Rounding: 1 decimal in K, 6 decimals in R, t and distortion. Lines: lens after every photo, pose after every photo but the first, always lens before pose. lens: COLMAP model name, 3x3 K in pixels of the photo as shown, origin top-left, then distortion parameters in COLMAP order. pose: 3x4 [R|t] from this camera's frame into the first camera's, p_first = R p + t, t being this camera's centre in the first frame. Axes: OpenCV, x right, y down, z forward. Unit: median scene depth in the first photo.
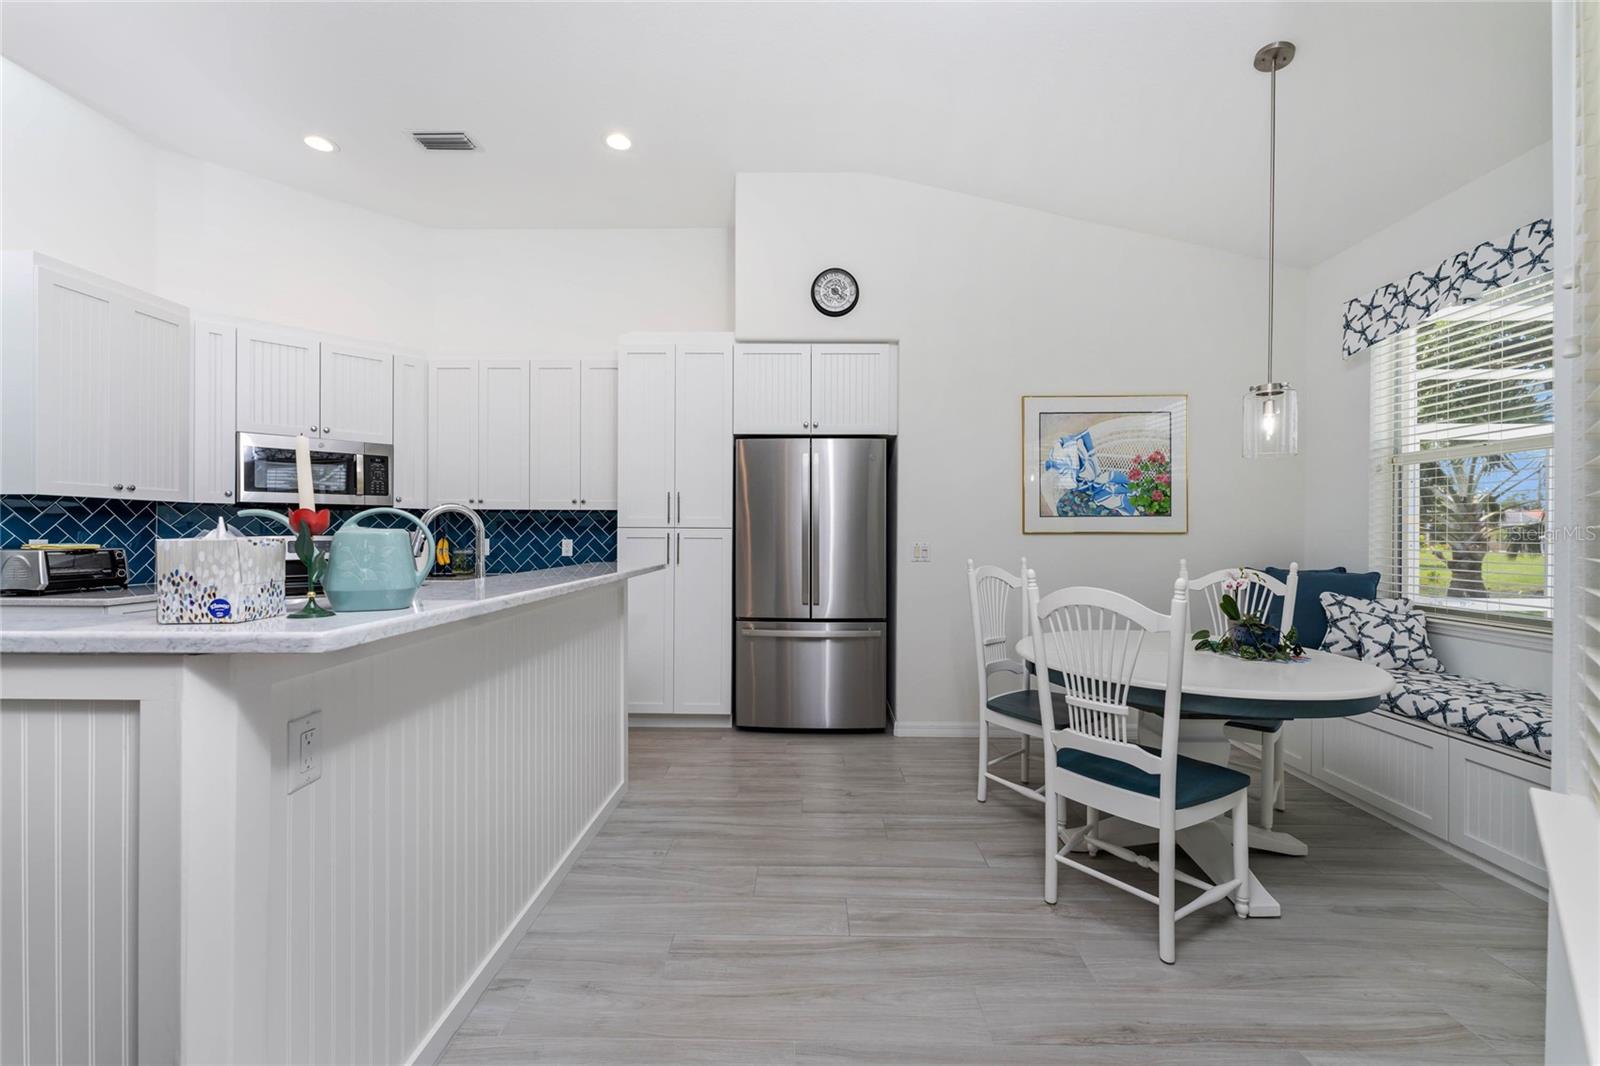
lens RADIAL K [[650.1, 0, 801.4], [0, 650.1, 540.9], [0, 0, 1]] dist [-0.009219, -0.000038]
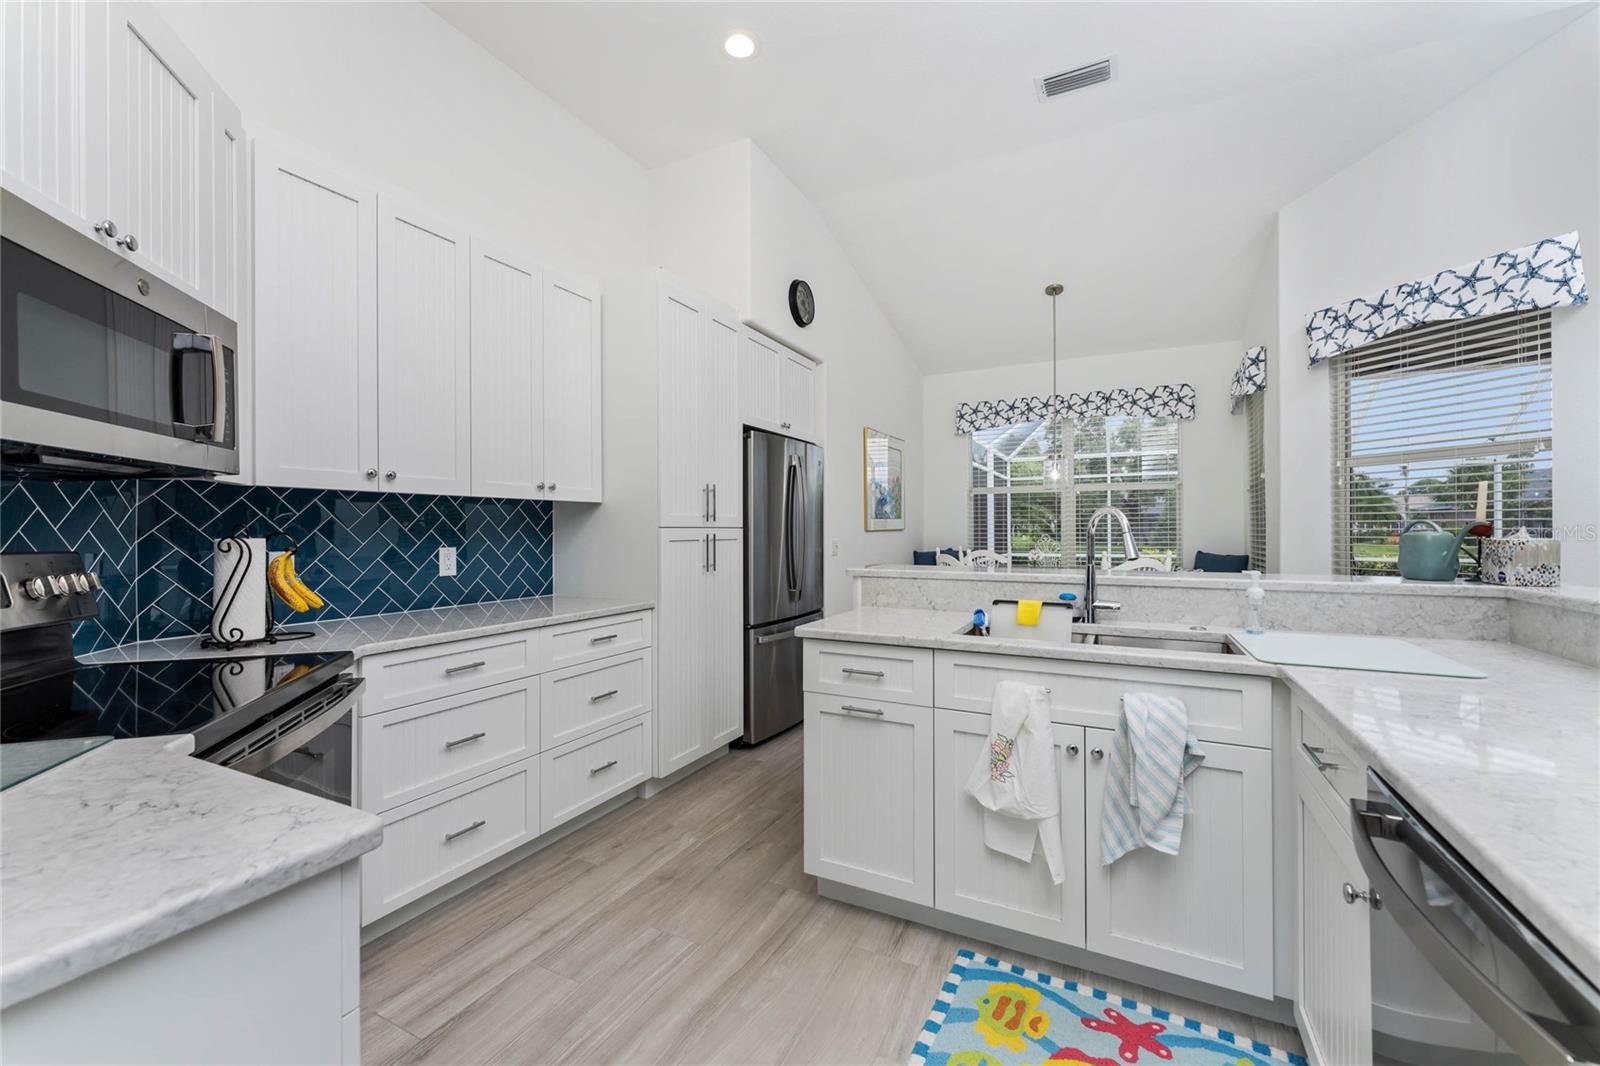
lens RADIAL K [[650.1, 0, 805.8], [0, 650.1, 523.8], [0, 0, 1]] dist [-0.009219, -0.000038]
pose [[0.426563, 0.001895, 0.904456, -0.886271], [0.017197, 0.999800, -0.010205, -0.014397], [-0.904295, 0.019907, 0.426445, 0.534942]]
